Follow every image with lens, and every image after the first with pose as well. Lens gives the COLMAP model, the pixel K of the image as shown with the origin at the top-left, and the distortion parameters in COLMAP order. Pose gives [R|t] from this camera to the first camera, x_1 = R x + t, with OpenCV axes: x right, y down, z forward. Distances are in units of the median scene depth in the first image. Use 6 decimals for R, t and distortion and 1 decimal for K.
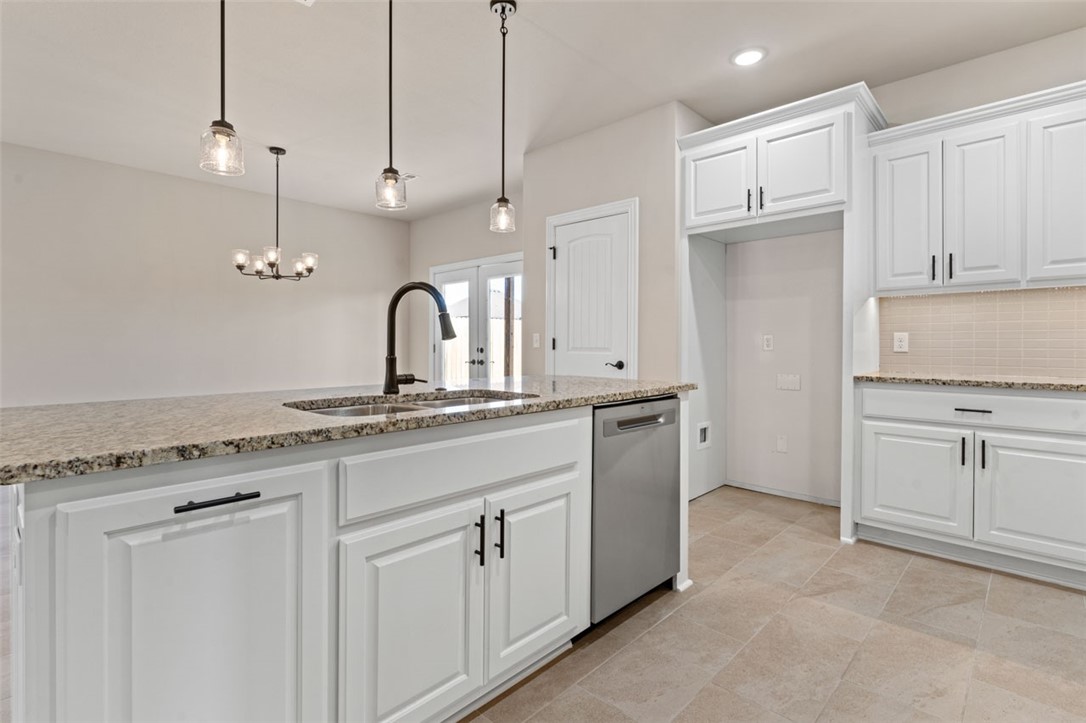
lens RADIAL K [[519.2, 0, 544.4], [0, 519.2, 347.3], [0, 0, 1]] dist [-0.016642, 0.000108]
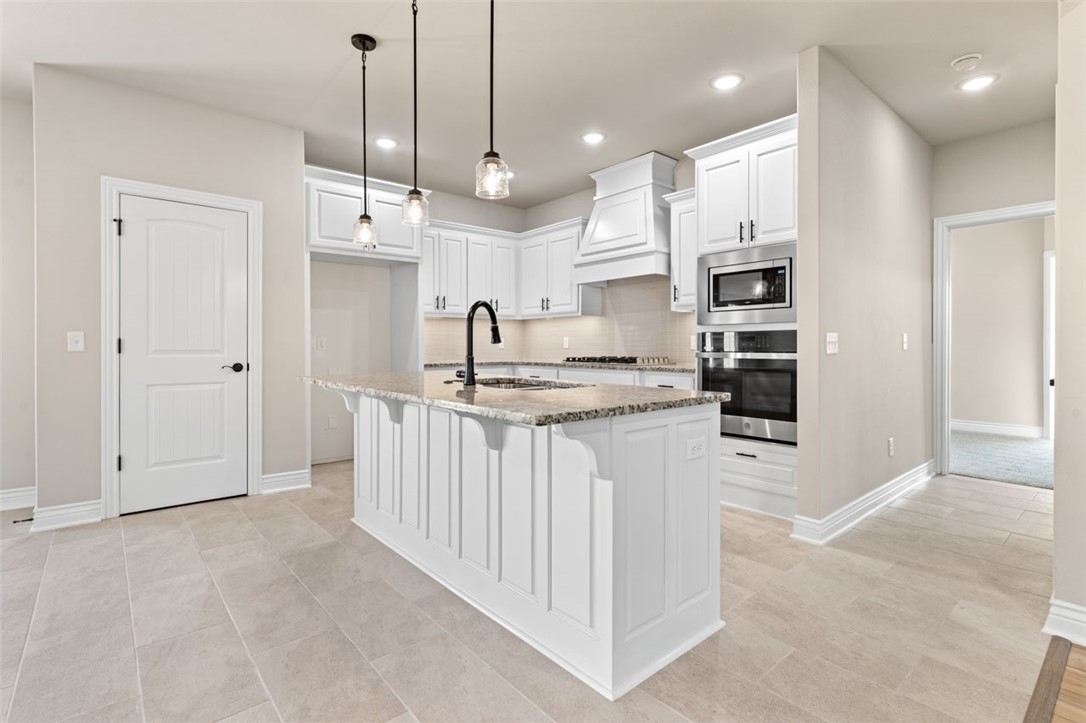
lens RADIAL K [[519.2, 0, 544.4], [0, 519.2, 347.3], [0, 0, 1]] dist [-0.016642, 0.000108]
pose [[0.093378, -0.009109, 0.995589, -0.833544], [0.006743, 0.999941, 0.008516, -0.008189], [-0.995608, 0.005918, 0.093434, 0.370648]]
